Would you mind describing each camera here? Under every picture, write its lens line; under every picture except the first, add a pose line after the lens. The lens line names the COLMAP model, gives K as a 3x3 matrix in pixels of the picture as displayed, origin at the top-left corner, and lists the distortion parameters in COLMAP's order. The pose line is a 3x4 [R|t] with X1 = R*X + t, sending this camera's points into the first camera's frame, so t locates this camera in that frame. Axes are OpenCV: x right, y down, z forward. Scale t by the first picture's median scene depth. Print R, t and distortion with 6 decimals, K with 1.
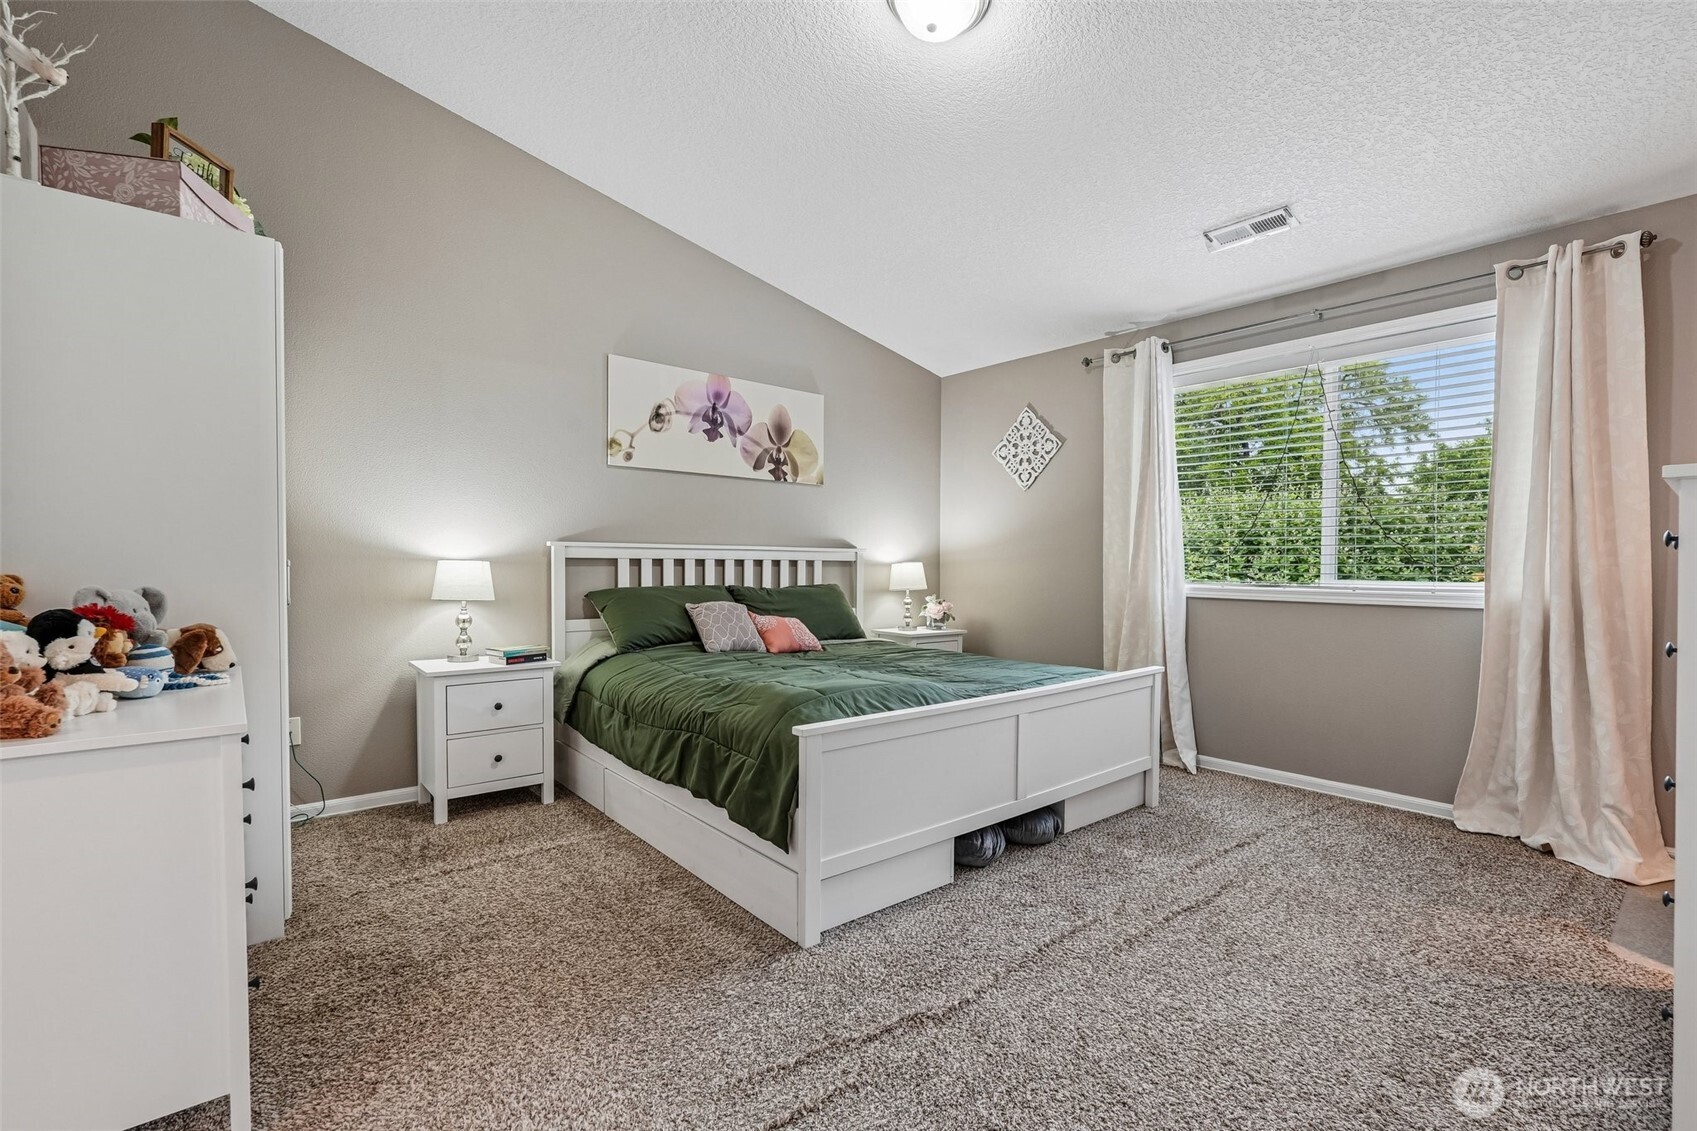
lens RADIAL K [[747.5, 0, 843.4], [0, 747.5, 586.9], [0, 0, 1]] dist [-0.011692, 0.004834]
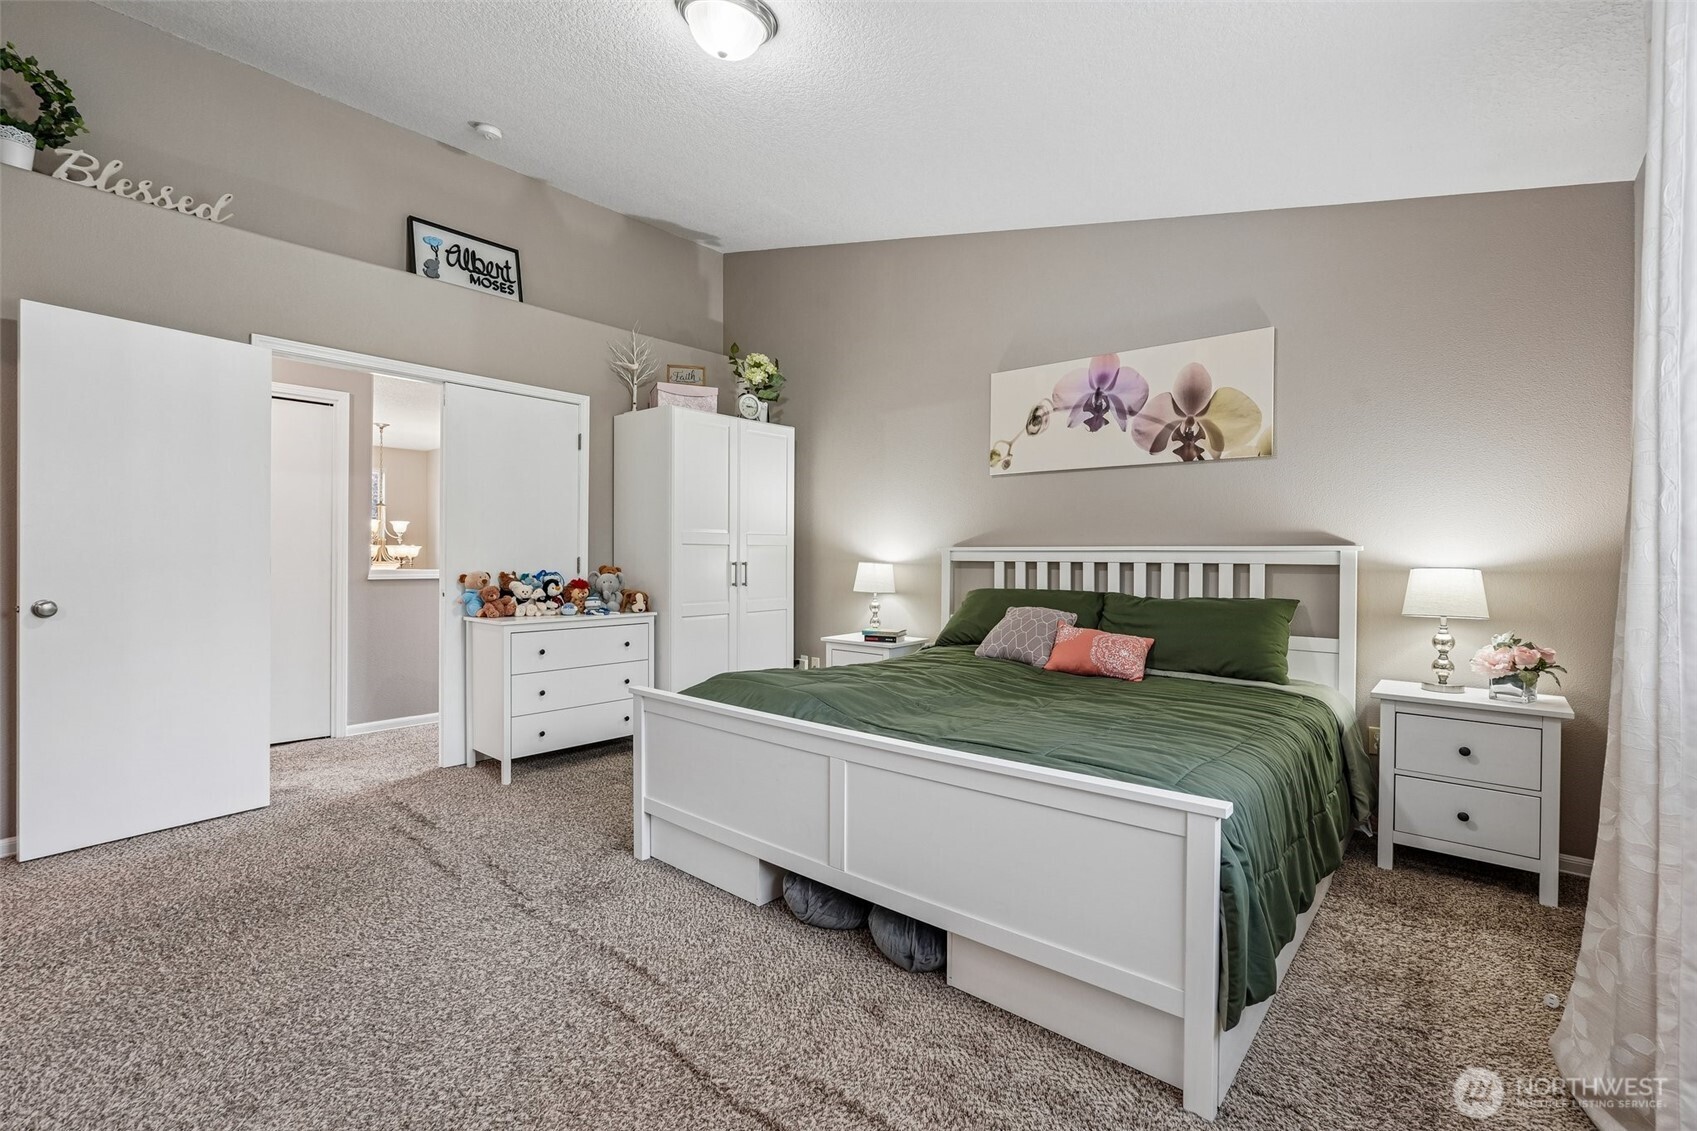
lens RADIAL K [[747.5, 0, 845.6], [0, 747.5, 547.5], [0, 0, 1]] dist [-0.011692, 0.004834]
pose [[0.170369, -0.025630, -0.985047, 0.652318], [-0.044503, 0.998441, -0.033676, -0.011668], [0.984375, 0.049575, 0.168963, 0.560805]]
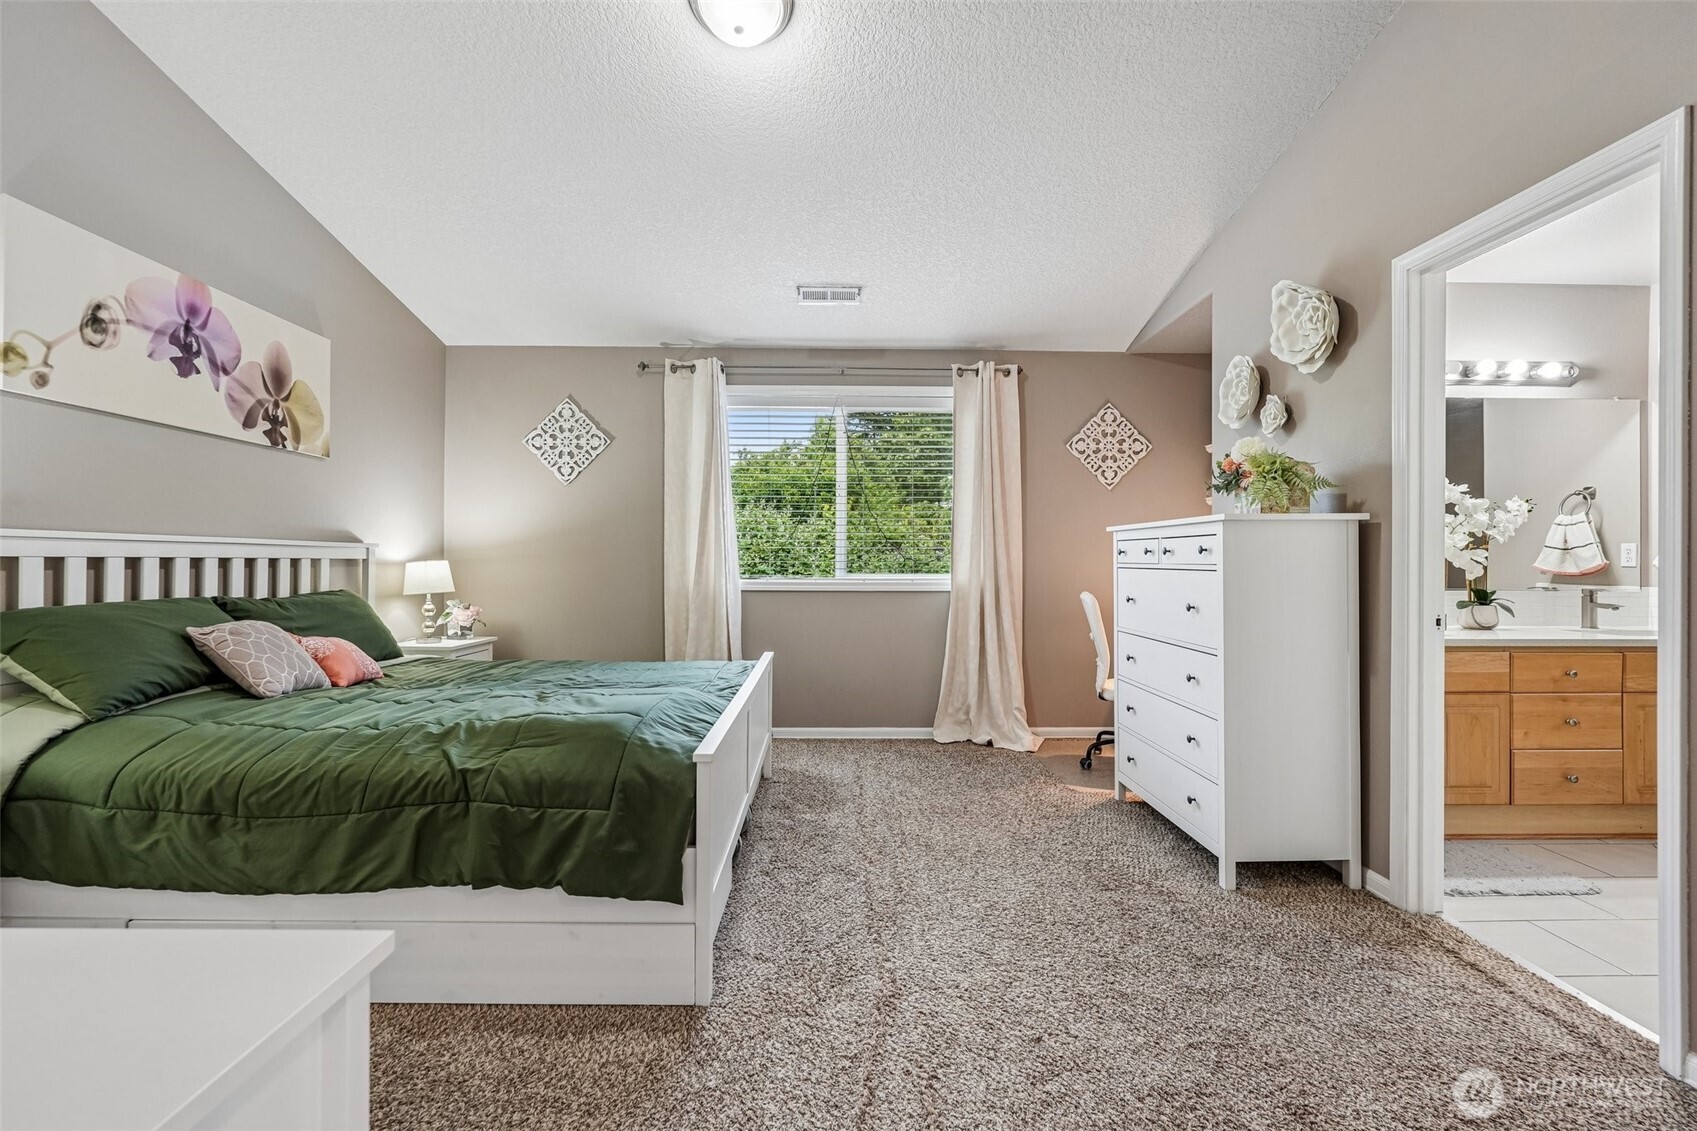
lens RADIAL K [[747.5, 0, 830.7], [0, 747.5, 556.4], [0, 0, 1]] dist [-0.011692, 0.004834]
pose [[0.639509, 0.000681, 0.768784, -0.313324], [0.025986, 0.999409, -0.022502, -0.008973], [-0.768345, 0.034368, 0.639113, 0.155624]]
